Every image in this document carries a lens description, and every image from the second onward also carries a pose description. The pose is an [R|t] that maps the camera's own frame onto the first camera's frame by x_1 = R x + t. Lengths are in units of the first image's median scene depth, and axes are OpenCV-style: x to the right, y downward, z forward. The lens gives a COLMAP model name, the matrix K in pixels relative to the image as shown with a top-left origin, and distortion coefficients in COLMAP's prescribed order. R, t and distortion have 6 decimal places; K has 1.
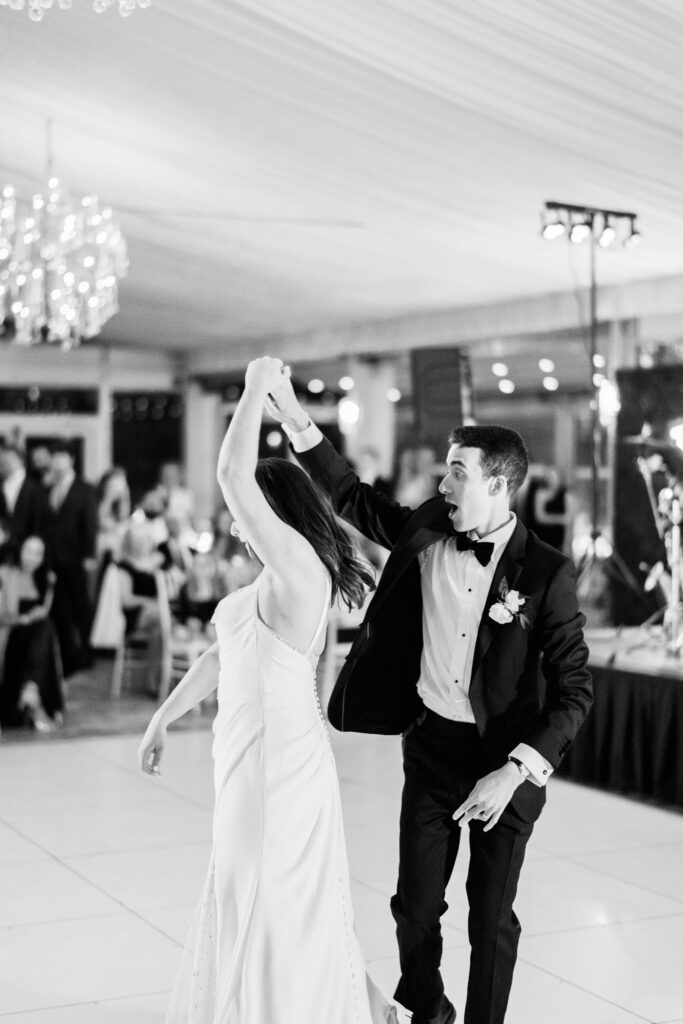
lens RADIAL K [[1838.3, 0, 341.5], [0, 1838.3, 512.0], [0, 0, 1]] dist [0.332717, -2.883179]
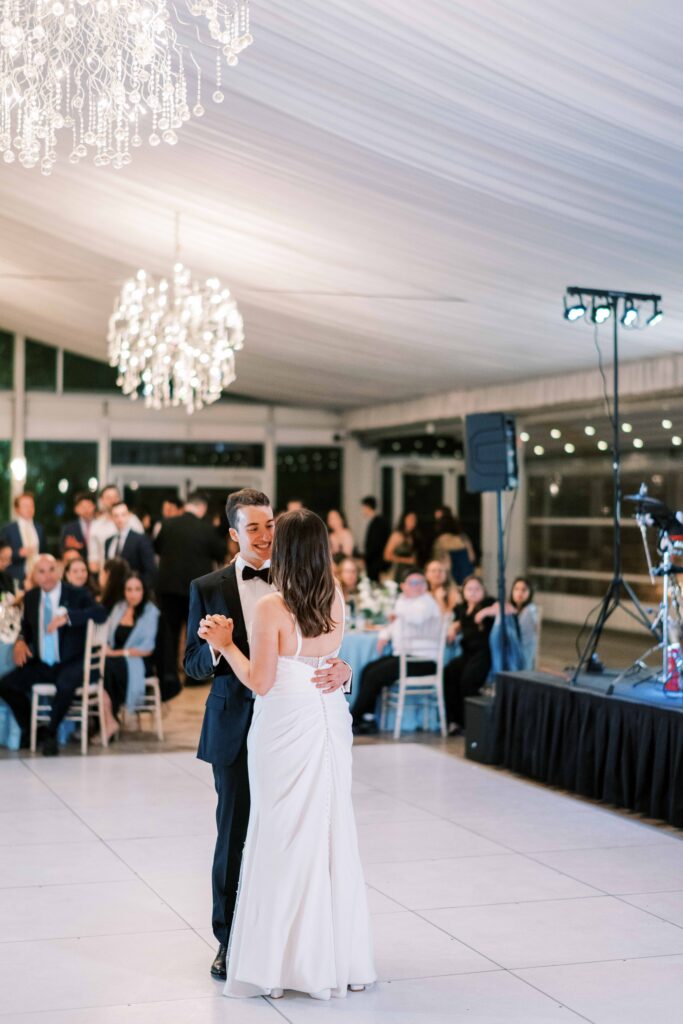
lens RADIAL K [[1838.3, 0, 341.5], [0, 1838.3, 512.0], [0, 0, 1]] dist [0.332717, -2.883179]
pose [[0.991333, 0.008995, -0.131067, 0.116667], [-0.012520, 0.999581, -0.026095, 0.001882], [0.130778, 0.027509, 0.991030, -0.136981]]
